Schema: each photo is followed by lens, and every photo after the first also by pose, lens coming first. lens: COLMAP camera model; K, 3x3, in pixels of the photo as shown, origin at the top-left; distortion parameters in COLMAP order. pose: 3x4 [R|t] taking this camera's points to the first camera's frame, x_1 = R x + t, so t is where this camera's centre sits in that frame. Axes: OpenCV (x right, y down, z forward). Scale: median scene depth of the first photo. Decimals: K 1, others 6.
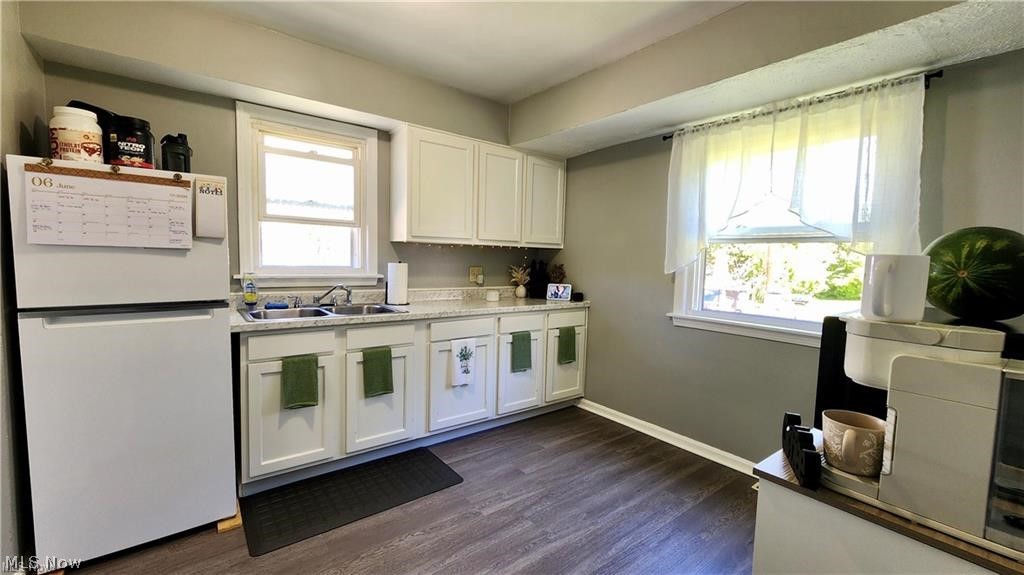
lens RADIAL K [[422.3, 0, 512.0], [0, 422.3, 287.5], [0, 0, 1]] dist [-0.000446, 0.000272]
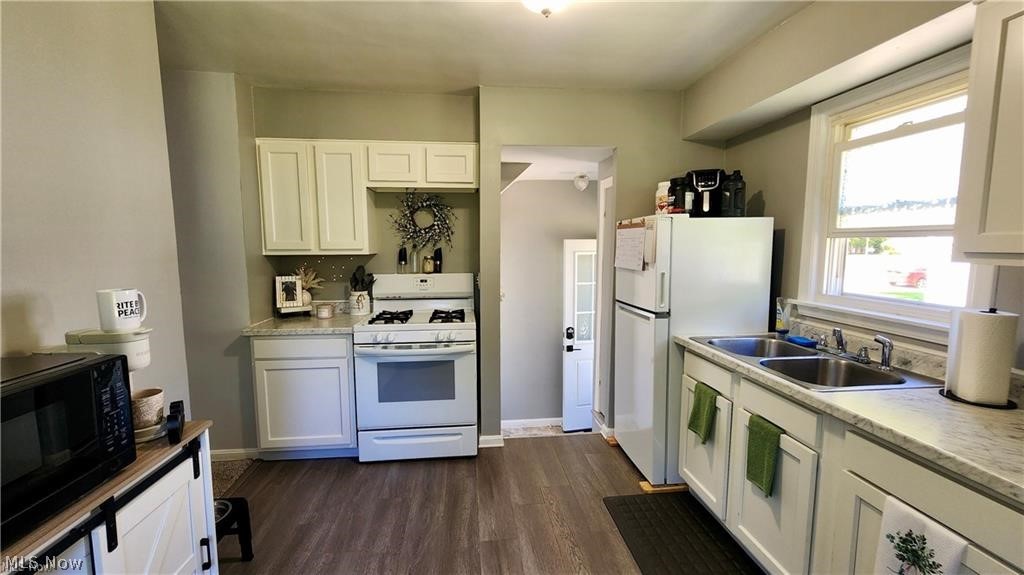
lens RADIAL K [[422.3, 0, 512.0], [0, 422.3, 287.5], [0, 0, 1]] dist [-0.000446, 0.000272]
pose [[-0.522807, 0.063487, -0.850083, 0.406750], [-0.073145, 0.990204, 0.118936, -0.107387], [0.849307, 0.124360, -0.513042, 0.850981]]
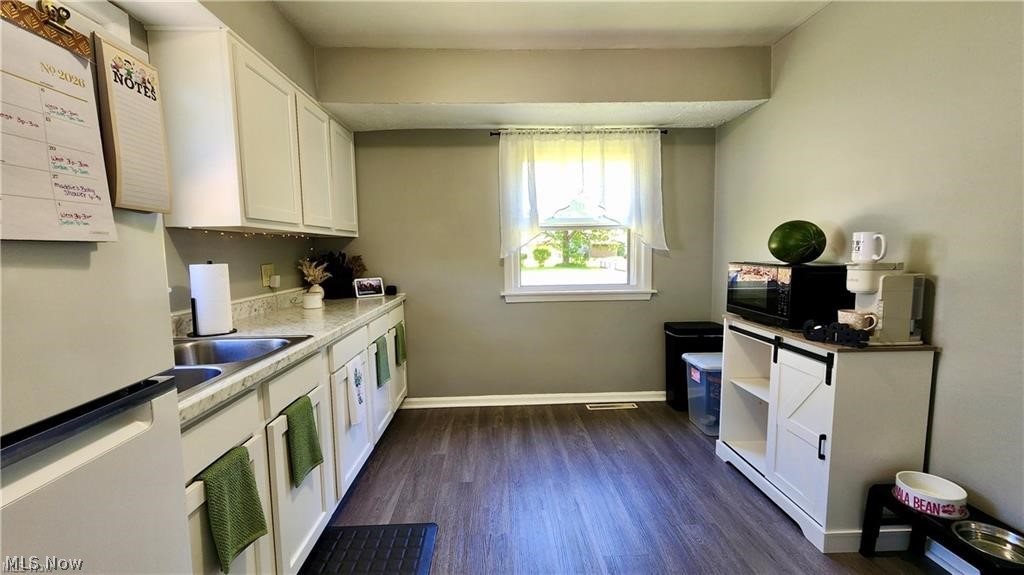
lens RADIAL K [[420.0, 0, 512.0], [0, 420.0, 287.5], [0, 0, 1]] dist [0.001510, 0.000203]
pose [[0.576372, -0.110596, 0.809669, -0.536241], [0.089896, 0.993367, 0.071694, -0.031646], [-0.812228, 0.031463, 0.582491, 0.338072]]
